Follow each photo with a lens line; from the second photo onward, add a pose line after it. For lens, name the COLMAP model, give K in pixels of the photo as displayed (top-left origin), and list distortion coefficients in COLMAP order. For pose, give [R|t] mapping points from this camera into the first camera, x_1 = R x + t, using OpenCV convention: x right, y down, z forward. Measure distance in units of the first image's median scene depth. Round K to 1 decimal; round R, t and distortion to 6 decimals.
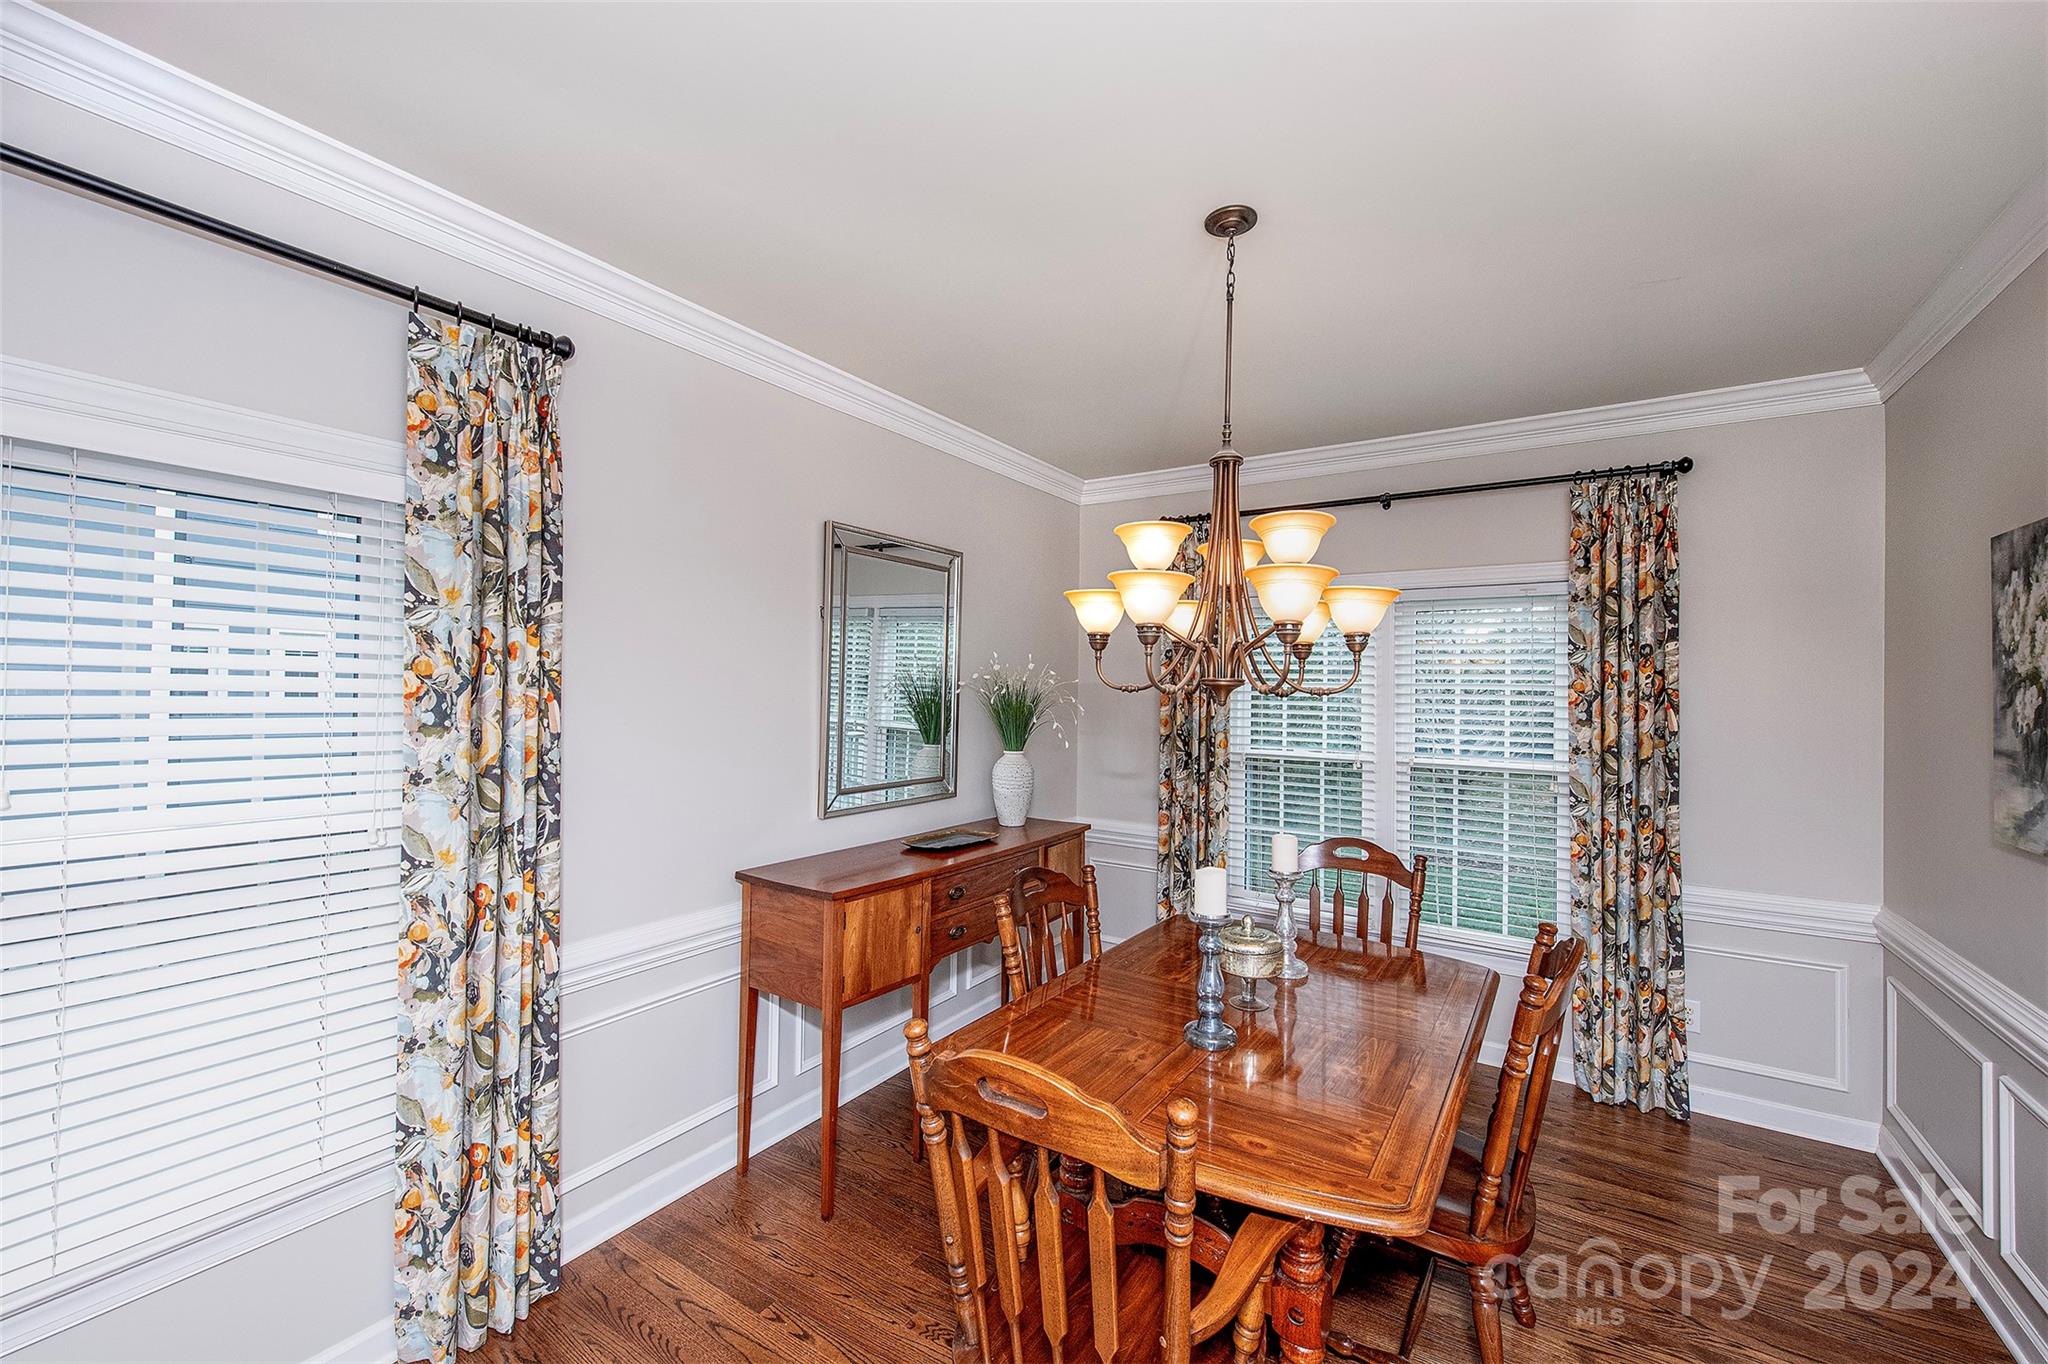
lens RADIAL K [[814.8, 0, 1024.0], [0, 814.8, 682.0], [0, 0, 1]] dist [0.001257, -0.000346]
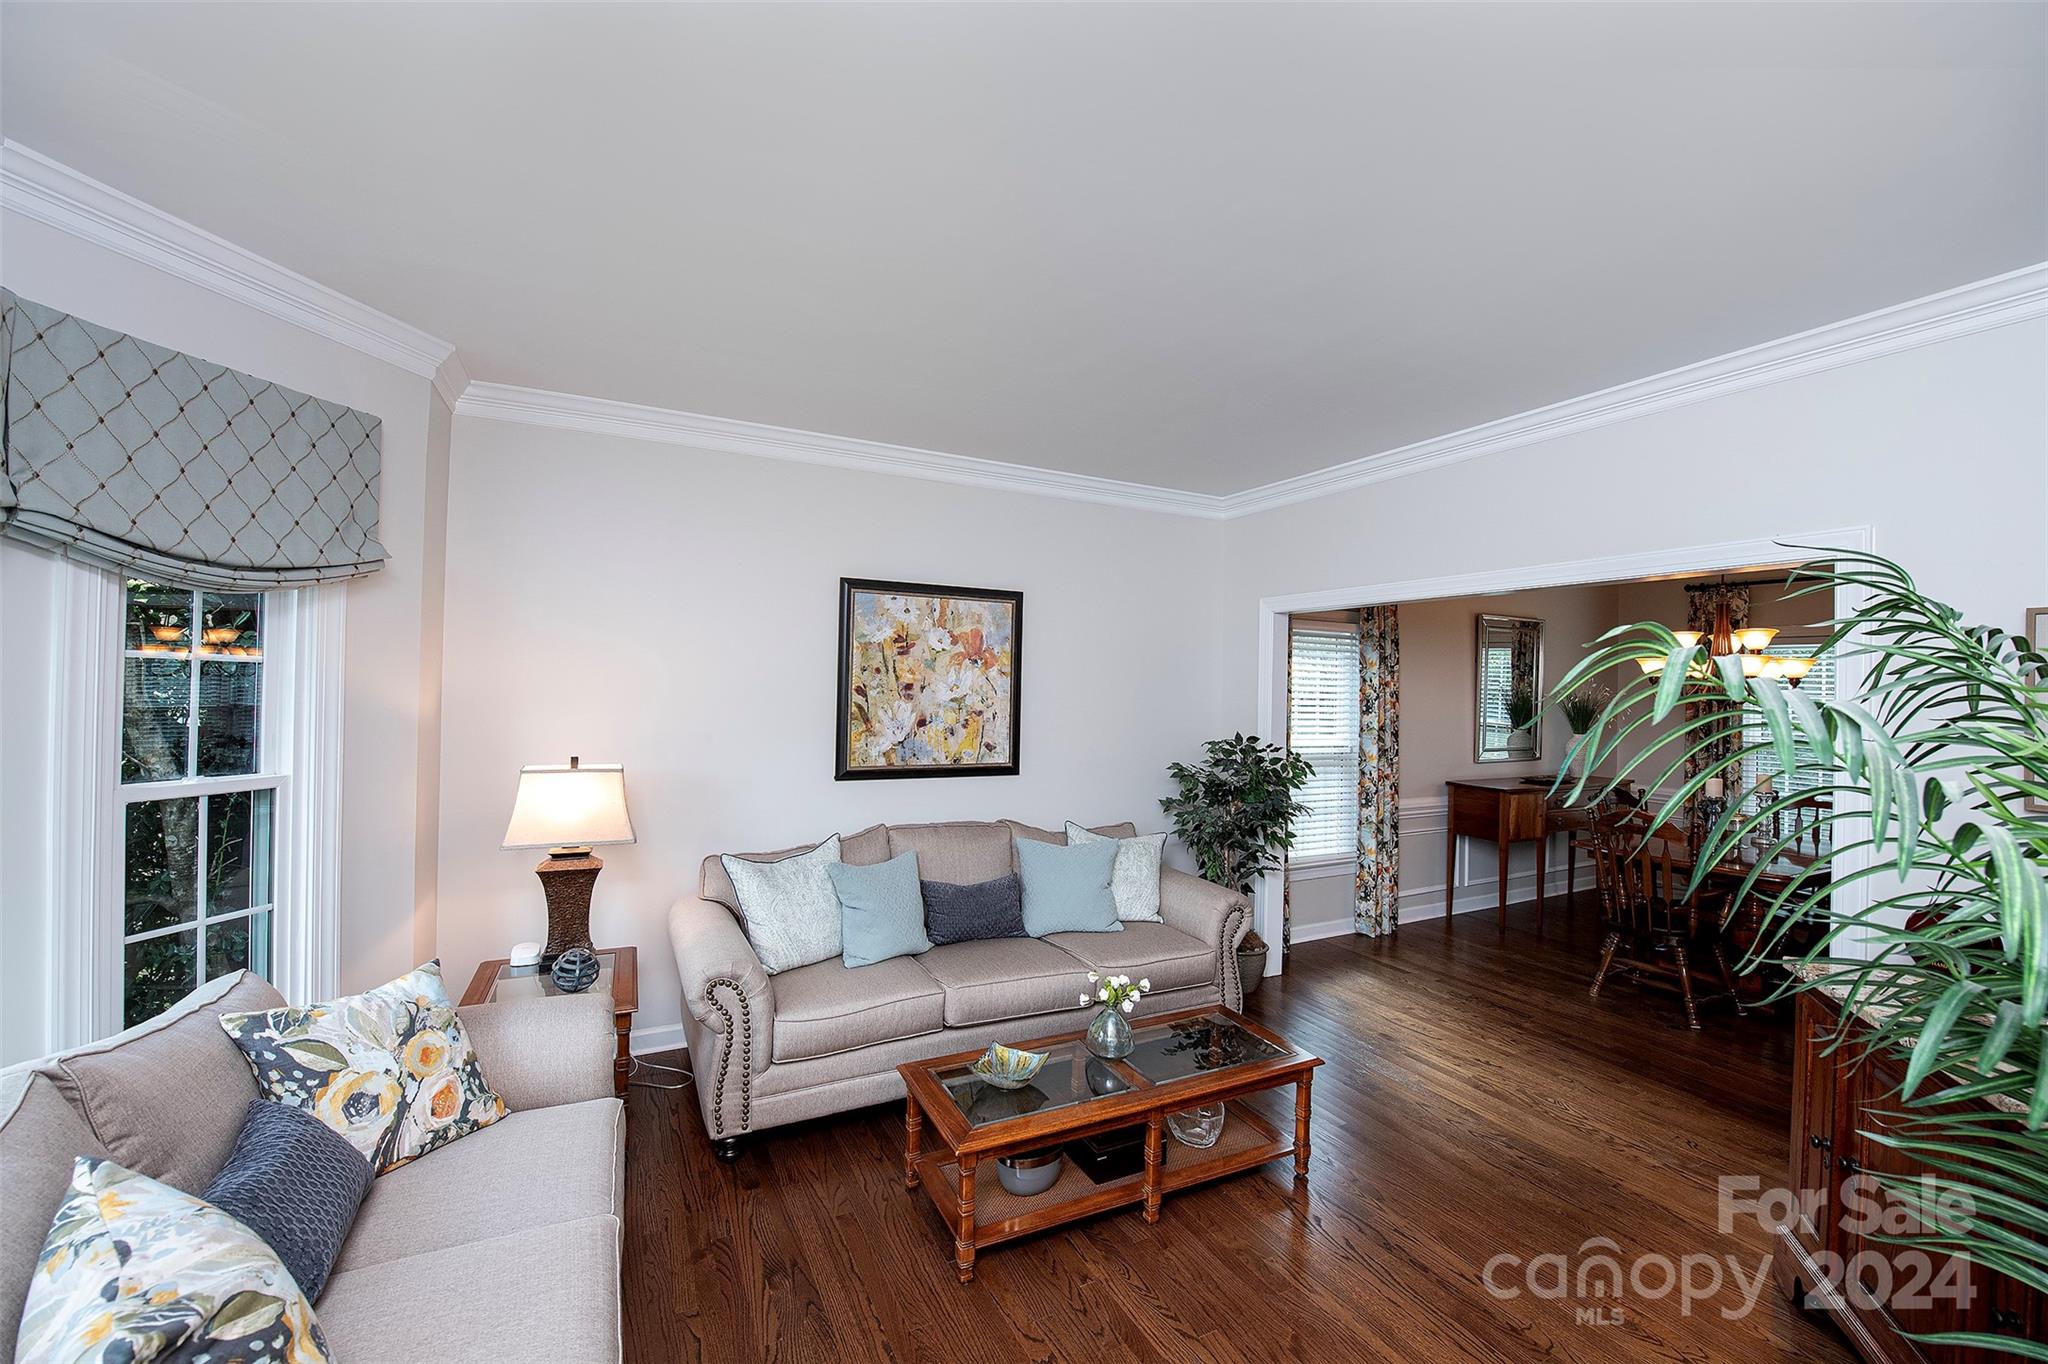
lens RADIAL K [[814.8, 0, 1024.0], [0, 814.8, 682.0], [0, 0, 1]] dist [0.001257, -0.000346]
pose [[0.865897, -0.011571, -0.500089, -0.233941], [0.008221, 0.999927, -0.008901, -0.026863], [0.500155, 0.003596, 0.865928, -1.483855]]
